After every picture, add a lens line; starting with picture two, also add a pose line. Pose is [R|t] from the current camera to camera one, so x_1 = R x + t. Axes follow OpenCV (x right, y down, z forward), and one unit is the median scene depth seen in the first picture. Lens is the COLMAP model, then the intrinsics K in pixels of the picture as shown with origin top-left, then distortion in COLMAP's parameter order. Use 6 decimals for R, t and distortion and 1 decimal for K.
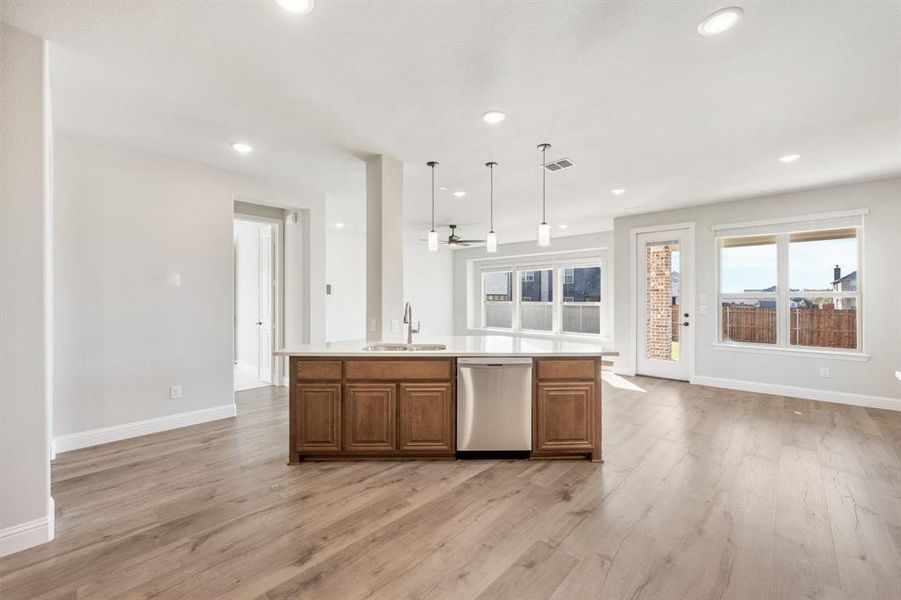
lens RADIAL K [[364.4, 0, 452.8], [0, 364.4, 302.2], [0, 0, 1]] dist [0.000707, 0.000097]
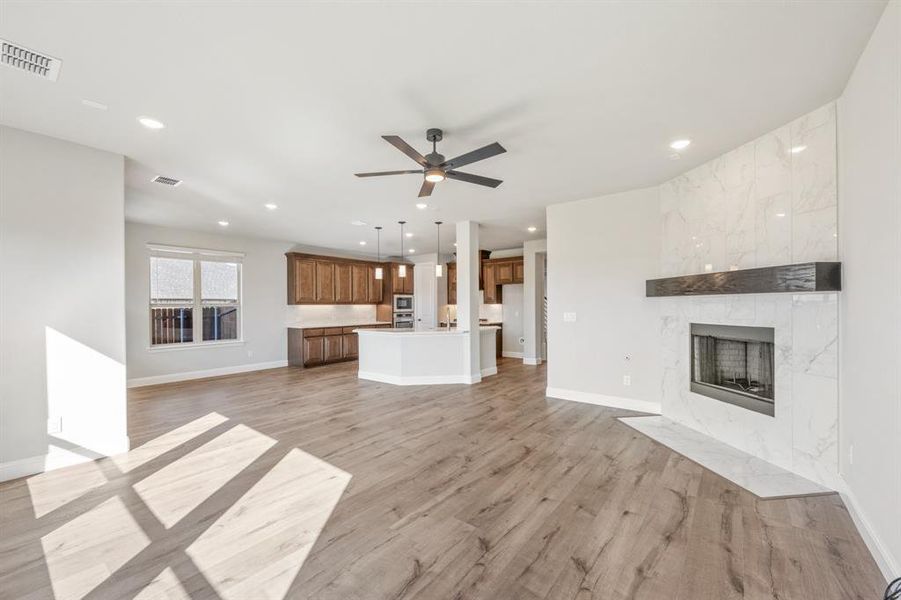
lens RADIAL K [[364.4, 0, 452.8], [0, 364.4, 302.2], [0, 0, 1]] dist [0.000707, 0.000097]
pose [[-0.995752, 0.007578, -0.091760, 0.027388], [0.007466, 0.999971, 0.001566, -0.010387], [0.091770, 0.000874, -0.995780, 0.941217]]
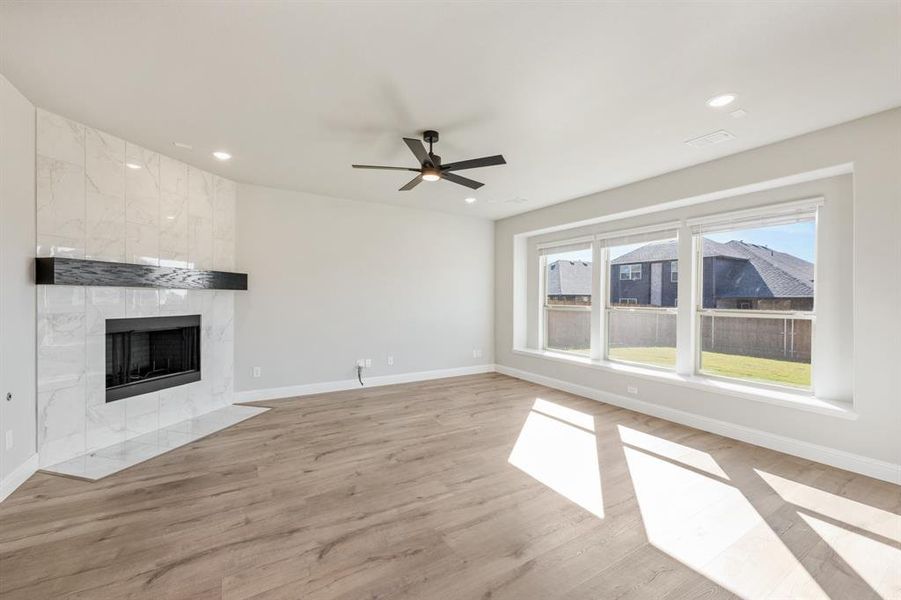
lens RADIAL K [[364.4, 0, 452.8], [0, 364.4, 302.2], [0, 0, 1]] dist [0.000707, 0.000097]
pose [[0.966138, 0.009776, -0.257840, 0.102931], [-0.010665, 0.999941, -0.002049, -0.003916], [0.257804, 0.004729, 0.966186, 0.420496]]
